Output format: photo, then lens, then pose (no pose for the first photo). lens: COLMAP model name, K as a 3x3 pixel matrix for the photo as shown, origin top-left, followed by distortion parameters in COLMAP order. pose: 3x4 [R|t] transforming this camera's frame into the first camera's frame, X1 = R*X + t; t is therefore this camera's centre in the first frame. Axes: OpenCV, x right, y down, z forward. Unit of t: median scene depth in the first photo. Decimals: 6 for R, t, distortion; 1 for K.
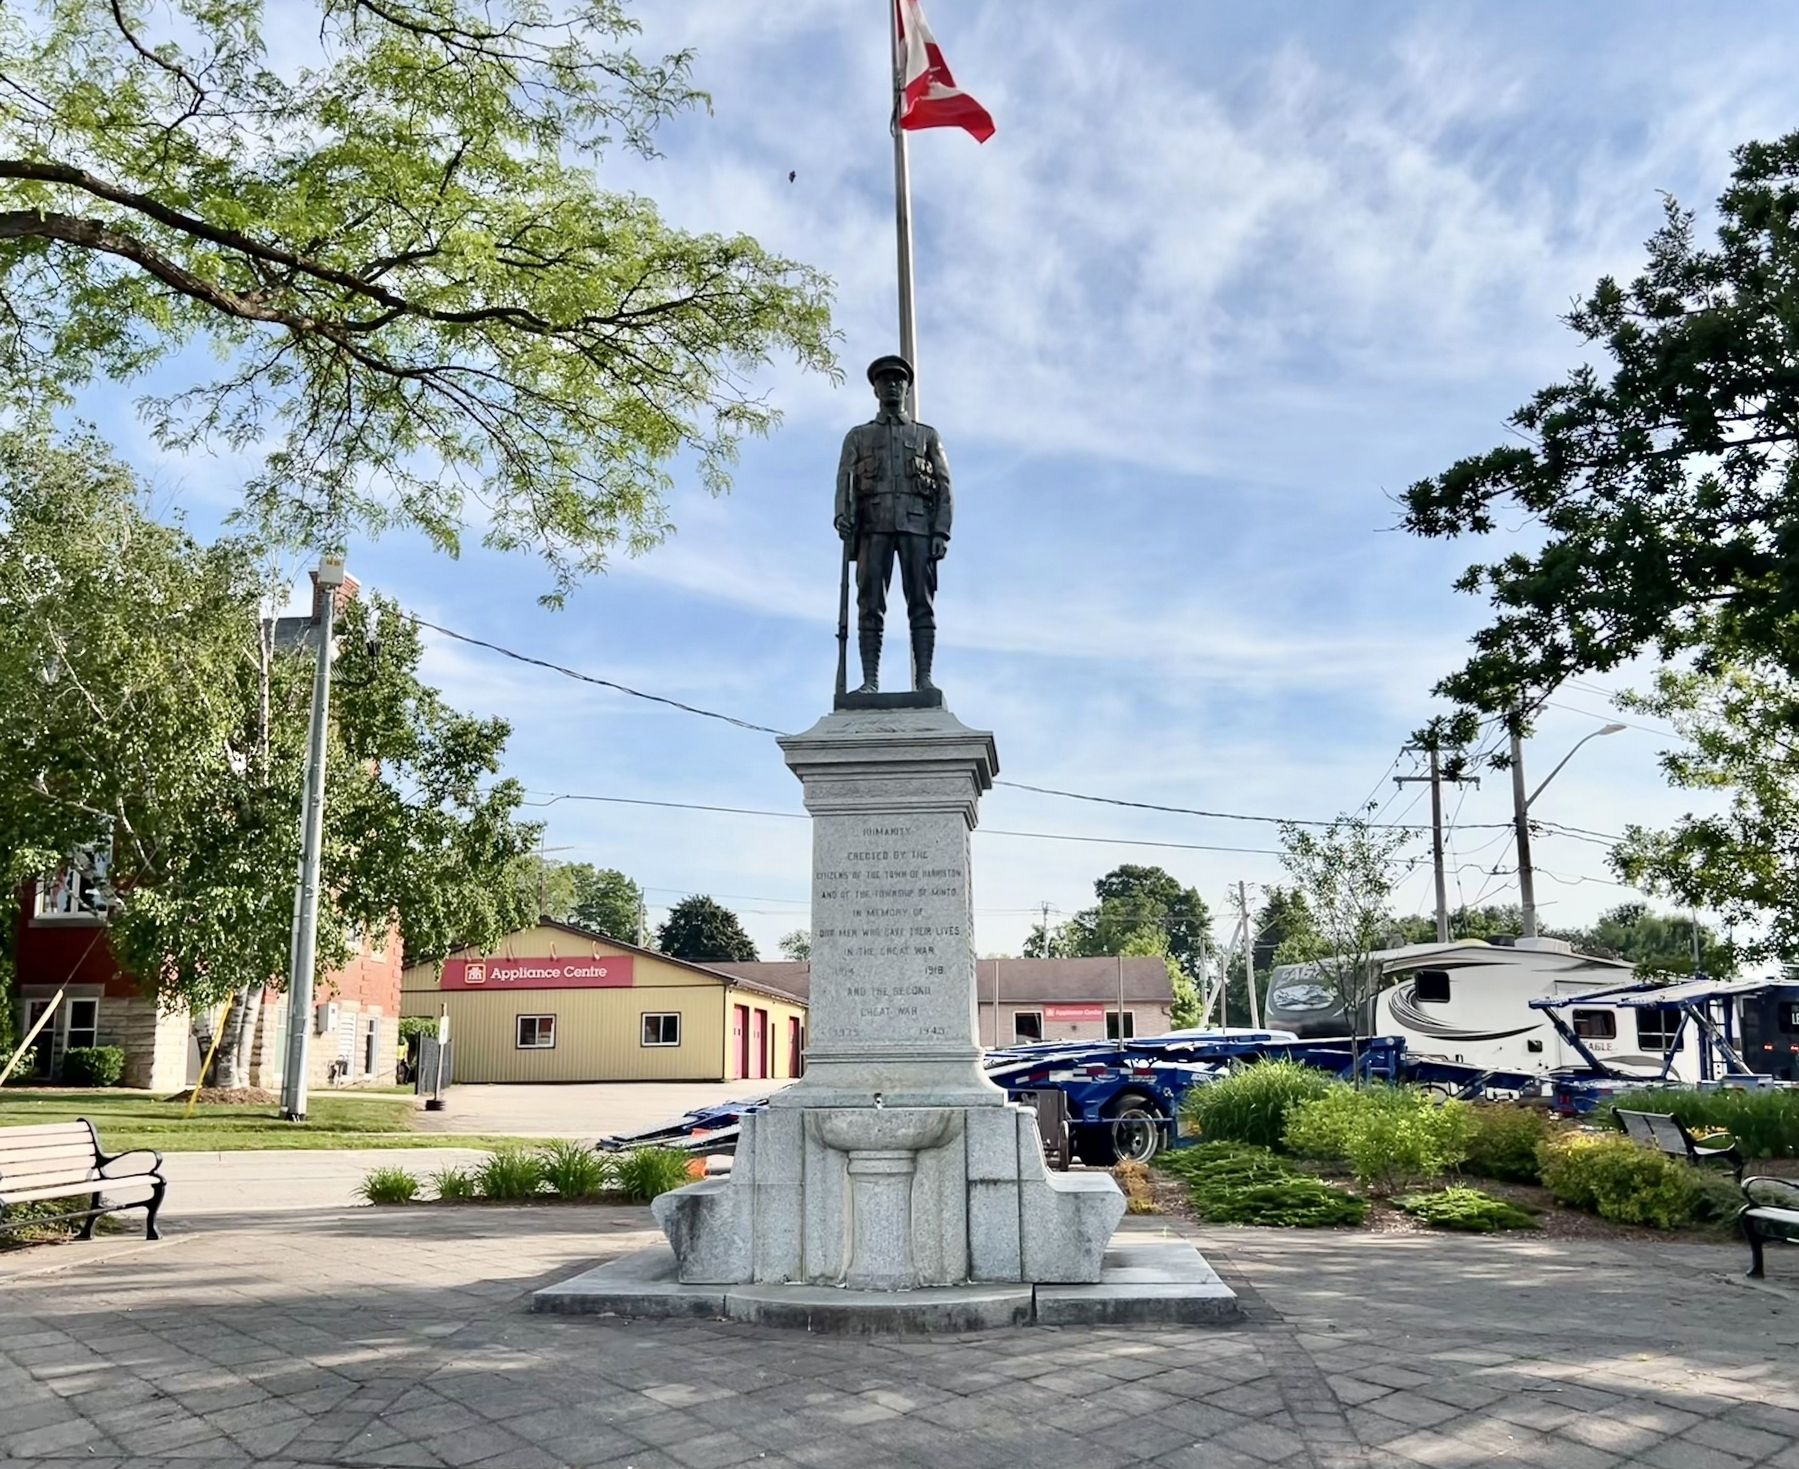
lens RADIAL K [[1648.4, 0, 899.5], [0, 1648.4, 734.5], [0, 0, 1]] dist [0.169525, -0.553540]
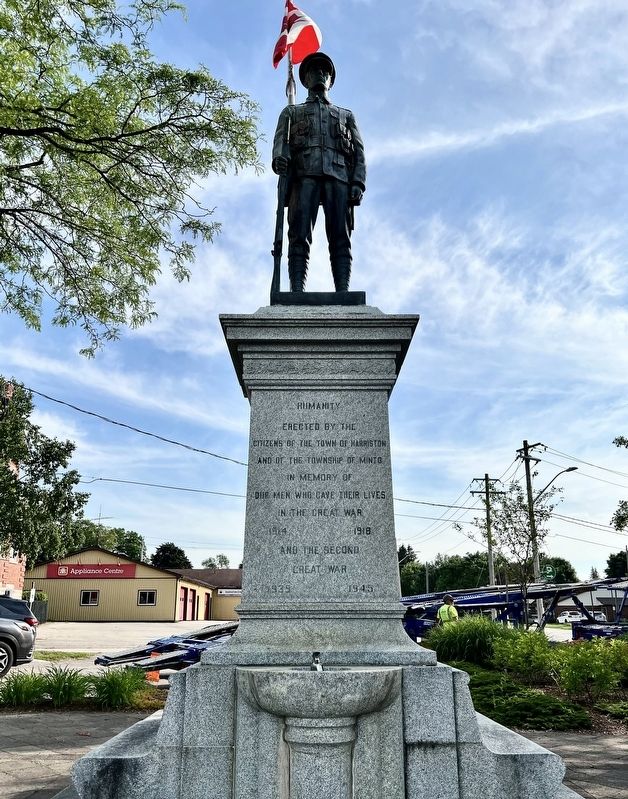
lens RADIAL K [[639.8, 0, 315.4], [0, 639.8, 432.0], [0, 0, 1]] dist [0.014097, 0.004086]
pose [[0.994830, 0.034259, 0.095598, -0.025485], [-0.026451, 0.996300, -0.081777, 0.057281], [-0.098046, 0.078826, 0.992055, 0.298261]]
